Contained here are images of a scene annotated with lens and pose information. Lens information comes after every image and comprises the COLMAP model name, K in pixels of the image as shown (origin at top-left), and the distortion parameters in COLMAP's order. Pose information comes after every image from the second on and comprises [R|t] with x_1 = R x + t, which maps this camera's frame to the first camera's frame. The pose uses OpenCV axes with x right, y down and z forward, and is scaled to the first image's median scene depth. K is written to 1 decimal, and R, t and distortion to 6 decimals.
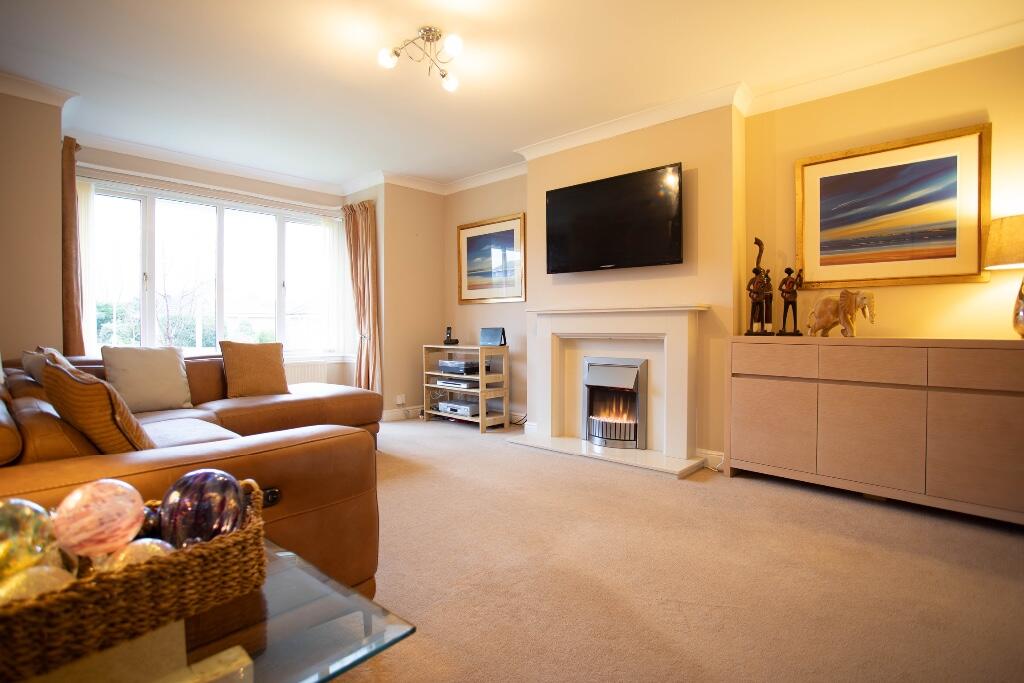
lens RADIAL K [[496.3, 0, 512.0], [0, 496.3, 341.5], [0, 0, 1]] dist [-0.062587, 0.000585]
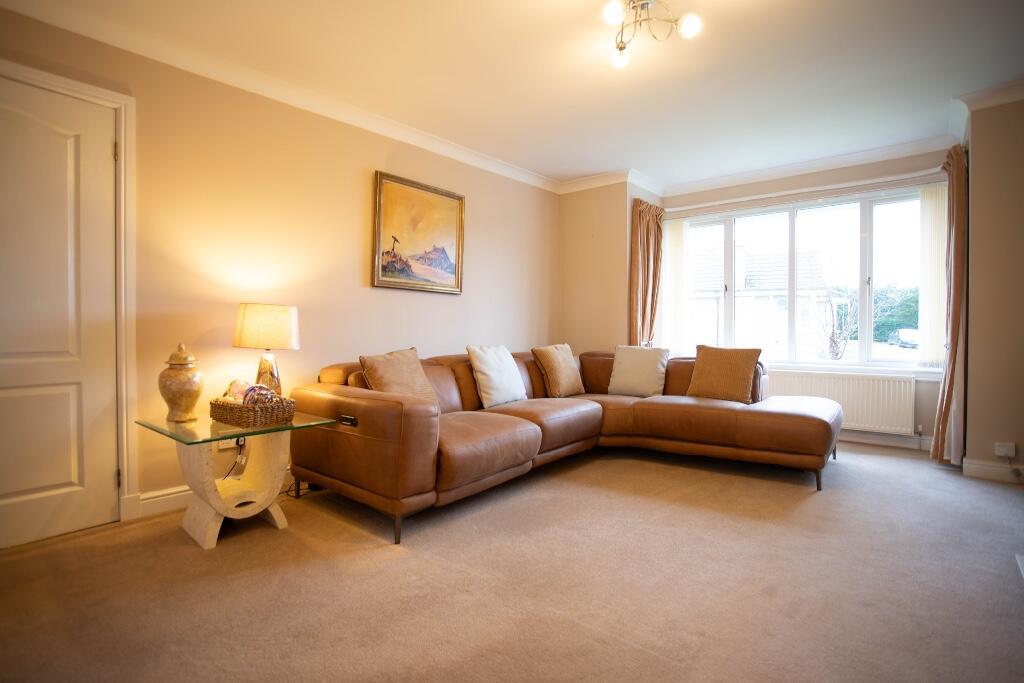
lens RADIAL K [[496.3, 0, 512.0], [0, 496.3, 341.5], [0, 0, 1]] dist [-0.062587, 0.000585]
pose [[0.022657, 0.019014, -0.999562, 0.436166], [-0.028442, 0.999427, 0.018366, -0.013989], [0.999339, 0.028013, 0.023185, 0.472955]]
